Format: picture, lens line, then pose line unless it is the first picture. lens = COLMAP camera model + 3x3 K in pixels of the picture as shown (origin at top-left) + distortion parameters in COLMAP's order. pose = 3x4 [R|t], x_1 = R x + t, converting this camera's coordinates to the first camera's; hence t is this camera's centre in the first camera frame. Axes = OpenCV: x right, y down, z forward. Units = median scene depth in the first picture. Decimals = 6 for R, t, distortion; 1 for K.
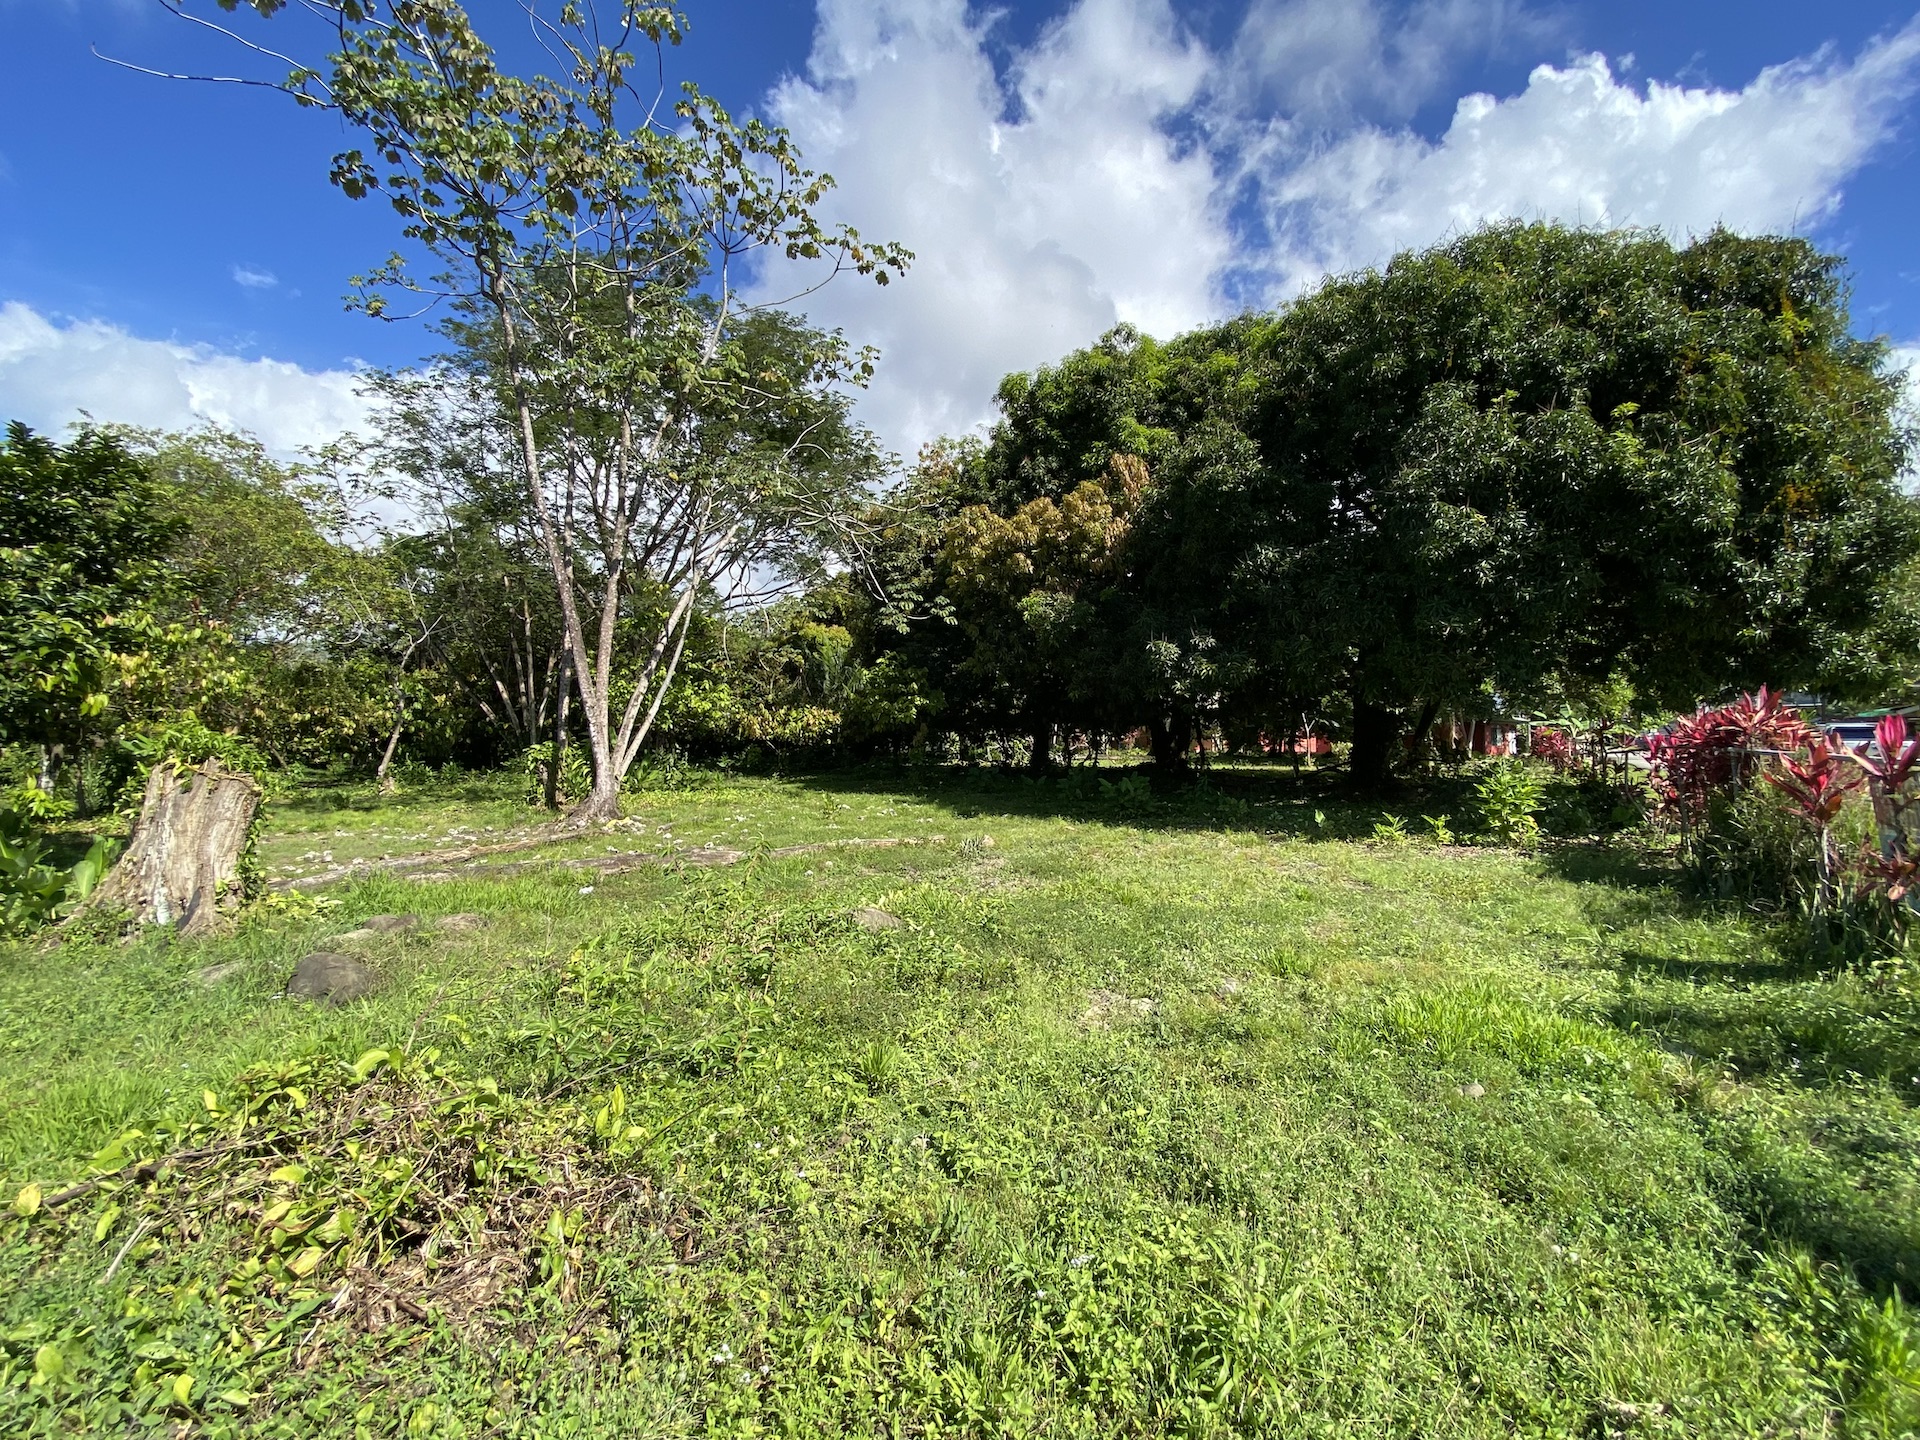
lens RADIAL K [[773.2, 0, 931.7], [0, 773.2, 718.3], [0, 0, 1]] dist [0.045402, -0.034414]
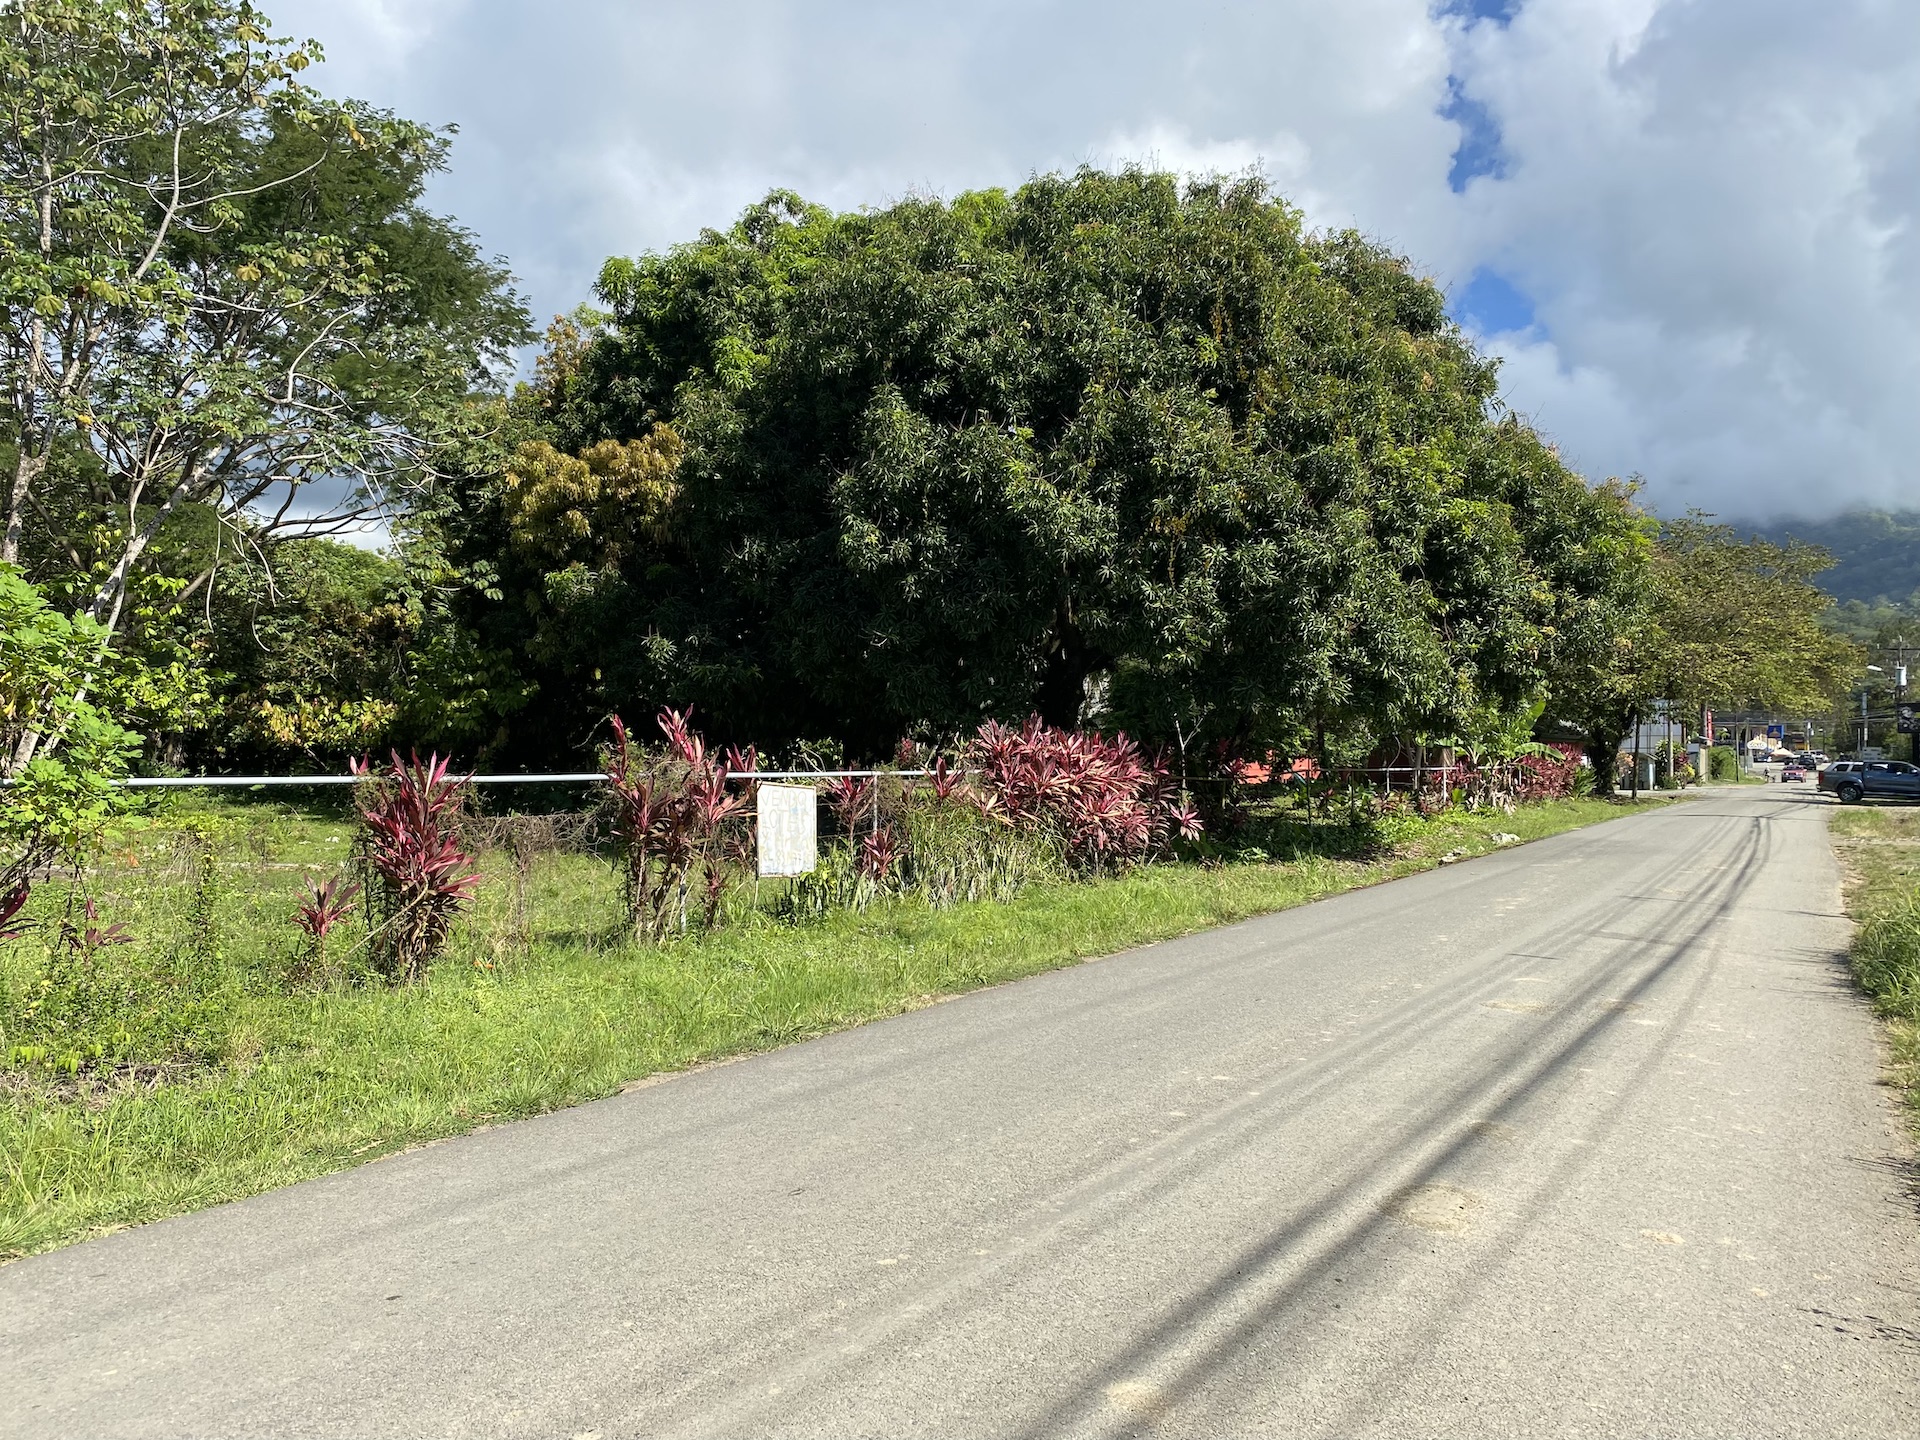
lens RADIAL K [[1484.5, 0, 960.0], [0, 1484.5, 720.0], [0, 0, 1]] dist [-0.028201, -0.002894]
pose [[0.995669, 0.018193, 0.091168, 0.353393], [-0.018535, 0.999824, 0.002907, -0.016106], [-0.091099, -0.004585, 0.995831, -0.486432]]
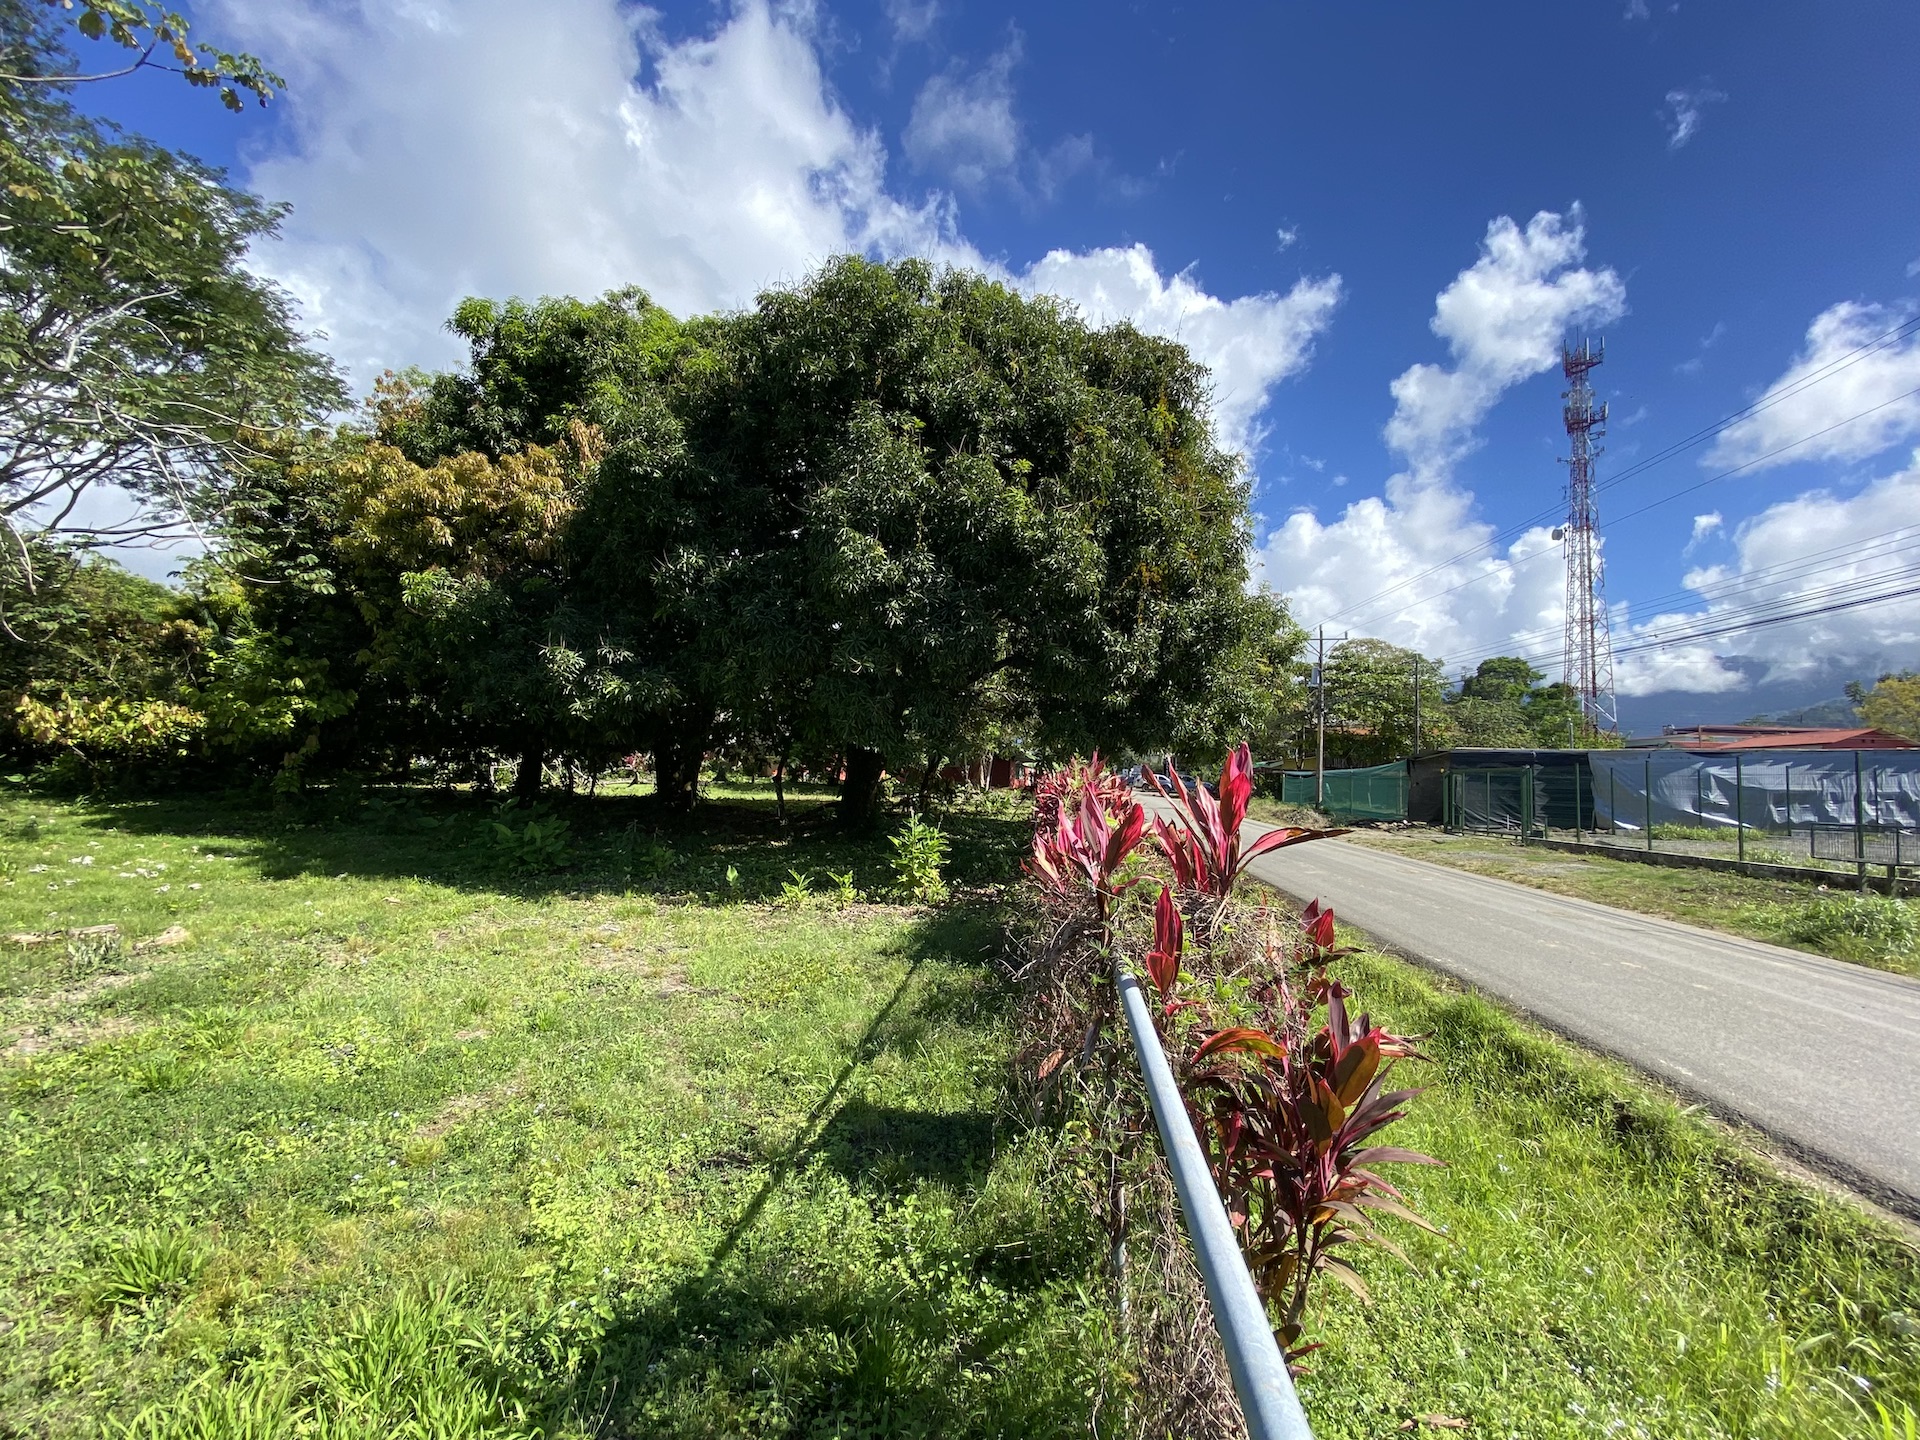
lens RADIAL K [[773.2, 0, 931.7], [0, 773.2, 718.3], [0, 0, 1]] dist [0.045402, -0.034414]
pose [[0.880852, 0.064981, 0.468910, 0.189908], [-0.053832, 0.997858, -0.037158, -0.016020], [-0.470320, 0.007489, 0.882464, 0.098928]]
